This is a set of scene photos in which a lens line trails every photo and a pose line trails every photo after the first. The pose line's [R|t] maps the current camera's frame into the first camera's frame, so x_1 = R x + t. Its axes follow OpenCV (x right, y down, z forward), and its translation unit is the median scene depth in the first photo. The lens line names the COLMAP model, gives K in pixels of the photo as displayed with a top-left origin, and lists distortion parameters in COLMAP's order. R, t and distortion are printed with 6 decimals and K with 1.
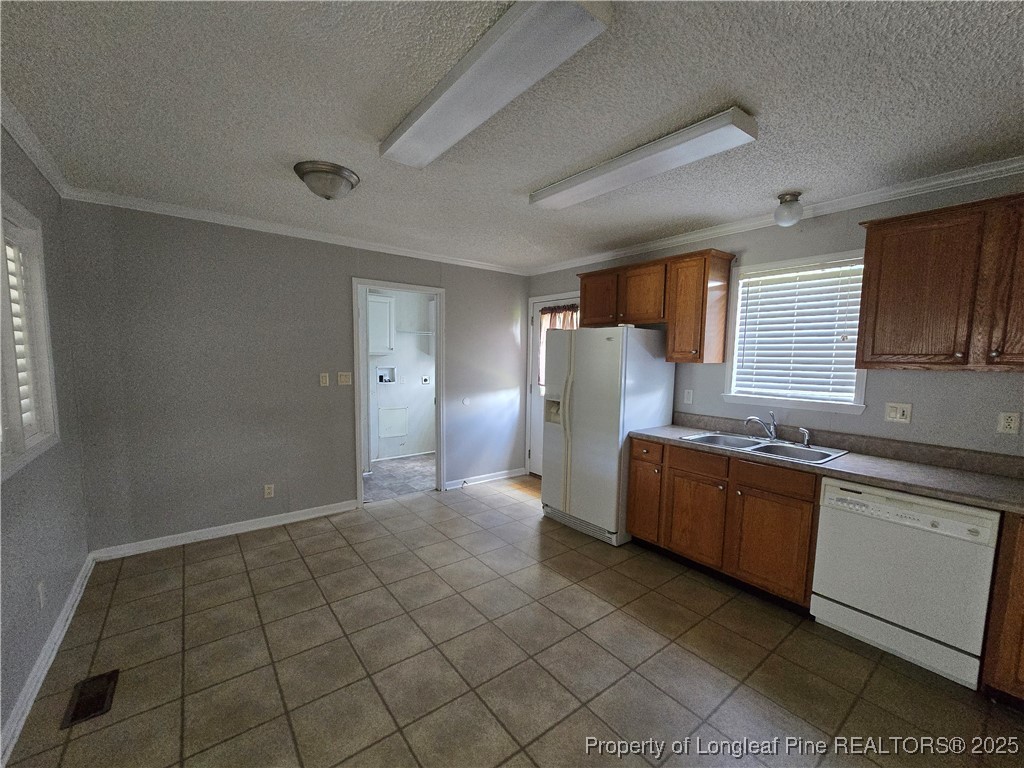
lens RADIAL K [[413.8, 0, 508.1], [0, 413.8, 399.6], [0, 0, 1]] dist [0.000069, 0.001140]
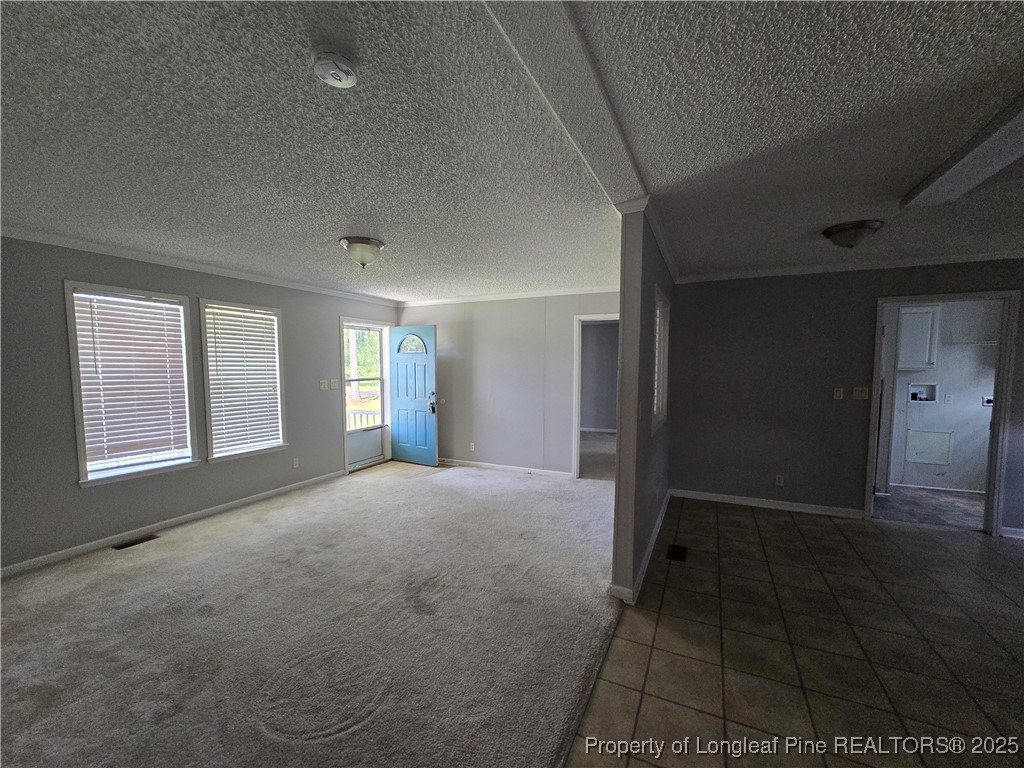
lens RADIAL K [[413.8, 0, 515.6], [0, 413.8, 399.0], [0, 0, 1]] dist [0.000069, 0.001140]
pose [[0.453776, 0.051011, -0.889654, 0.138059], [-0.084272, 0.996342, 0.014145, 0.020661], [0.887122, 0.068554, 0.456416, -0.250016]]
